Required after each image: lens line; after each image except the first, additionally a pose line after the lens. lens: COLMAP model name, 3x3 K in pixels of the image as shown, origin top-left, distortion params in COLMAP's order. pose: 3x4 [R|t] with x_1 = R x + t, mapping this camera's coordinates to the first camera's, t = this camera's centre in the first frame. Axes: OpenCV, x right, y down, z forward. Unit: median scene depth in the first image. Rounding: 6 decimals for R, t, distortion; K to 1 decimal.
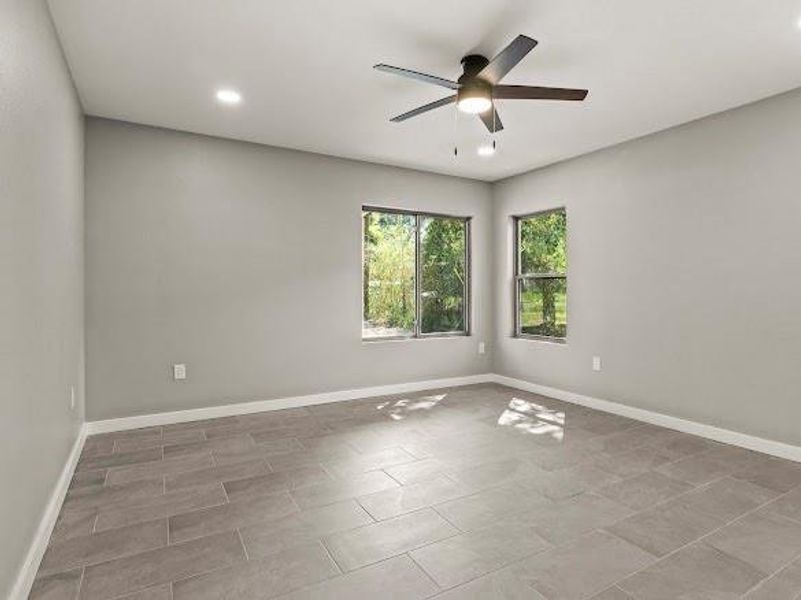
lens RADIAL K [[455.7, 0, 424.4], [0, 455.7, 303.4], [0, 0, 1]] dist [-0.002810, 0.000082]
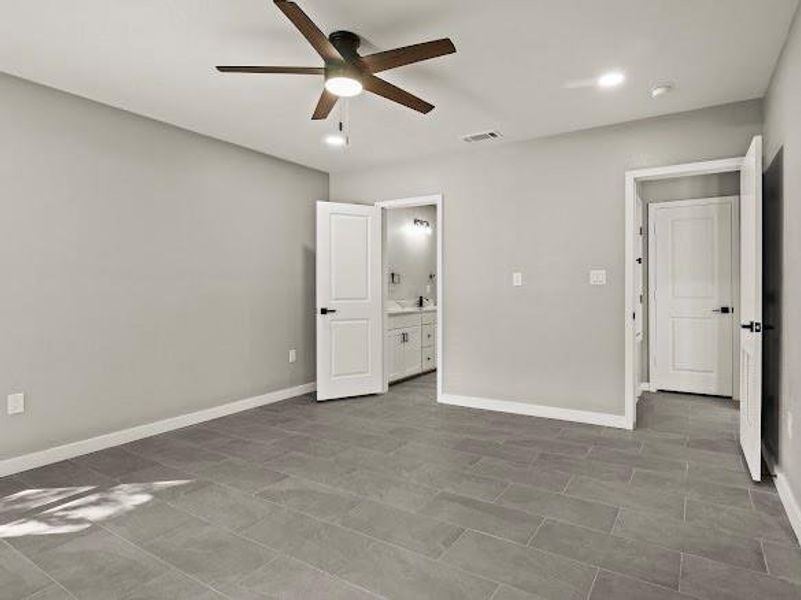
lens RADIAL K [[452.8, 0, 425.6], [0, 452.8, 287.1], [0, 0, 1]] dist [-0.002528, 0.000812]
pose [[-0.465045, 0.001884, 0.885285, -0.751695], [0.031937, 0.999382, 0.014650, -0.043563], [-0.884711, 0.035087, -0.464818, 1.226998]]
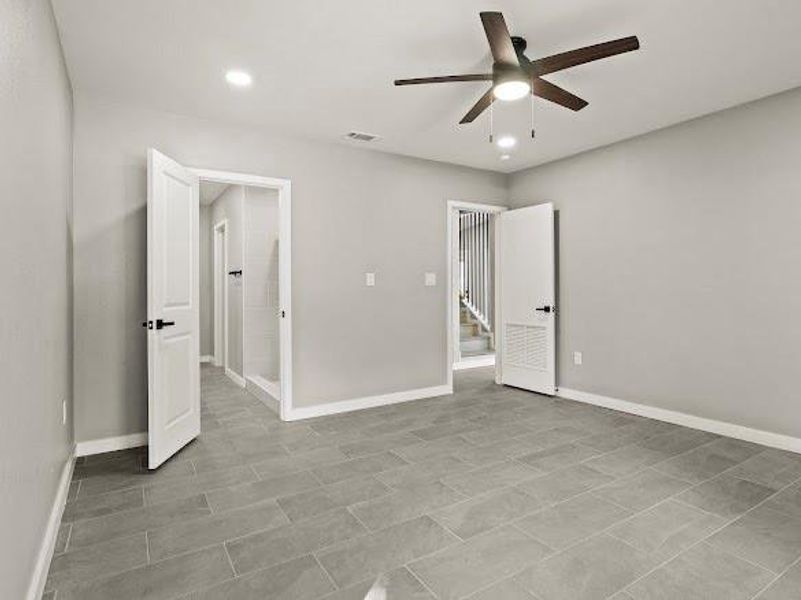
lens RADIAL K [[452.8, 0, 425.6], [0, 452.8, 287.1], [0, 0, 1]] dist [-0.002528, 0.000812]
pose [[-0.999280, 0.006155, -0.037433, 0.312924], [0.005082, 0.999576, 0.028683, -0.056199], [0.037594, 0.028472, -0.998887, 1.852271]]
